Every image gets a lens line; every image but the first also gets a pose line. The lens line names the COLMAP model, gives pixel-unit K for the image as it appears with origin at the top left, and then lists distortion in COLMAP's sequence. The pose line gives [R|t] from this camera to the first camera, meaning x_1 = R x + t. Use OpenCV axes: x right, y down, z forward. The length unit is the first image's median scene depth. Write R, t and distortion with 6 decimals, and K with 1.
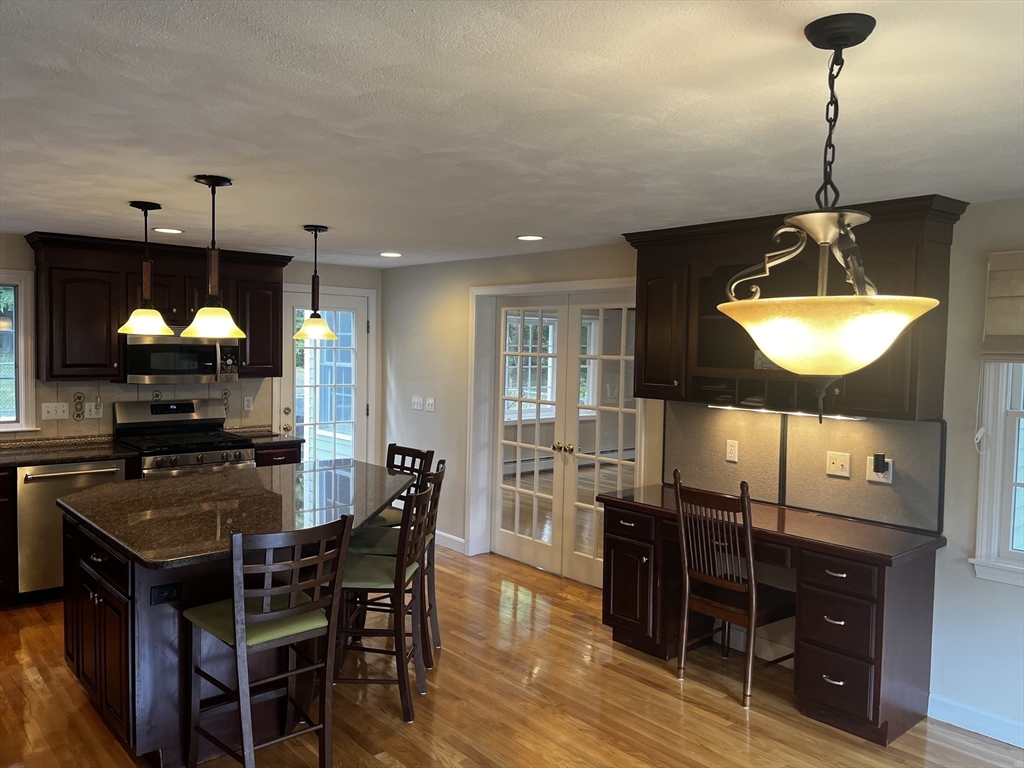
lens RADIAL K [[784.2, 0, 515.8], [0, 784.2, 380.3], [0, 0, 1]] dist [0.076632, -0.112634]
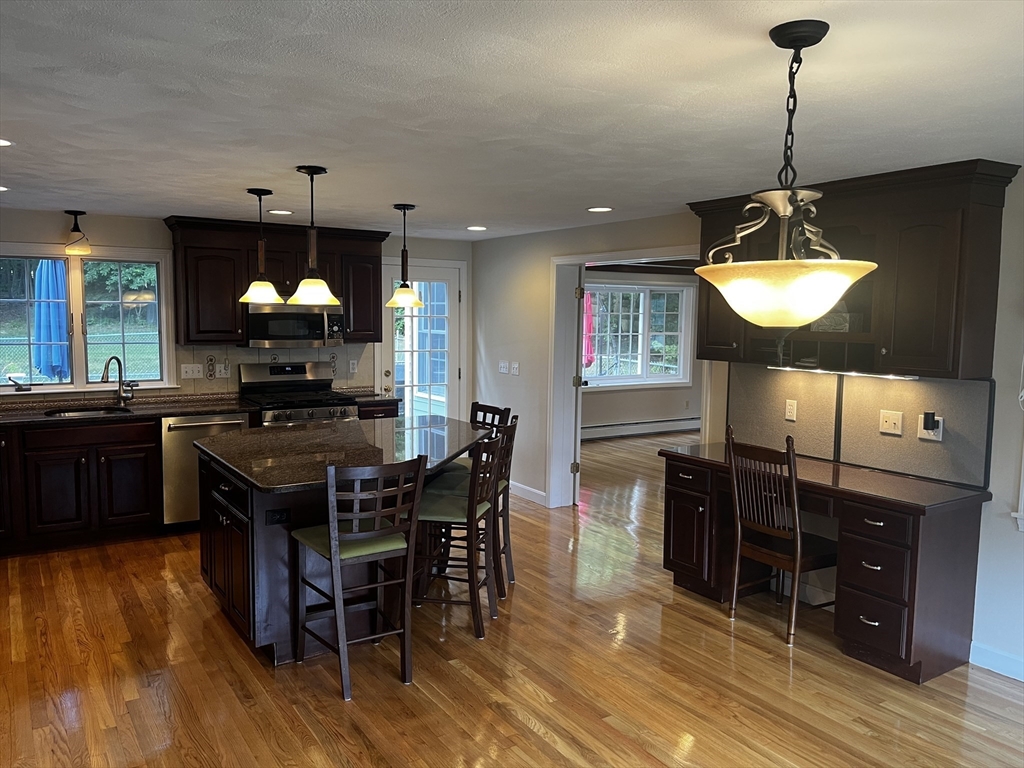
lens RADIAL K [[784.2, 0, 504.8], [0, 784.2, 384.0], [0, 0, 1]] dist [0.076632, -0.112634]
pose [[0.988537, 0.006473, -0.150838, 0.065387], [-0.000066, 0.999099, 0.042444, 0.011989], [0.150977, -0.041947, 0.987647, -0.103584]]
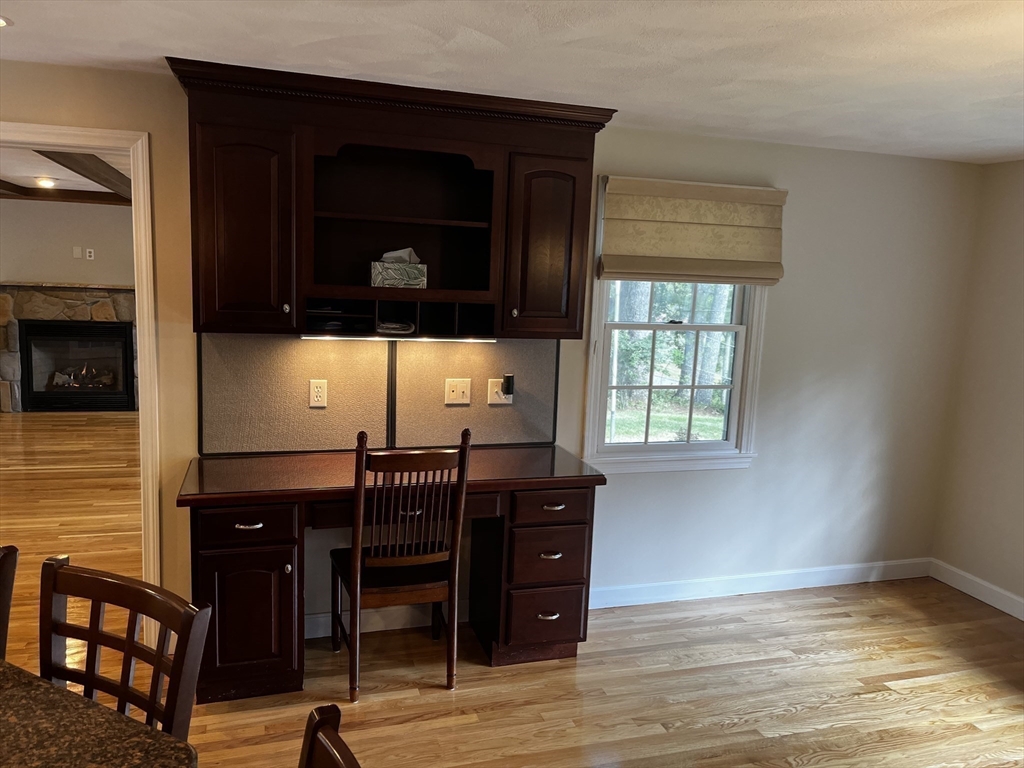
lens RADIAL K [[784.2, 0, 526.7], [0, 784.2, 387.9], [0, 0, 1]] dist [0.076632, -0.112634]
pose [[0.393860, -0.135771, 0.909088, -0.391426], [0.006242, 0.989403, 0.145062, -0.029269], [-0.919149, -0.051460, 0.390534, 0.592958]]
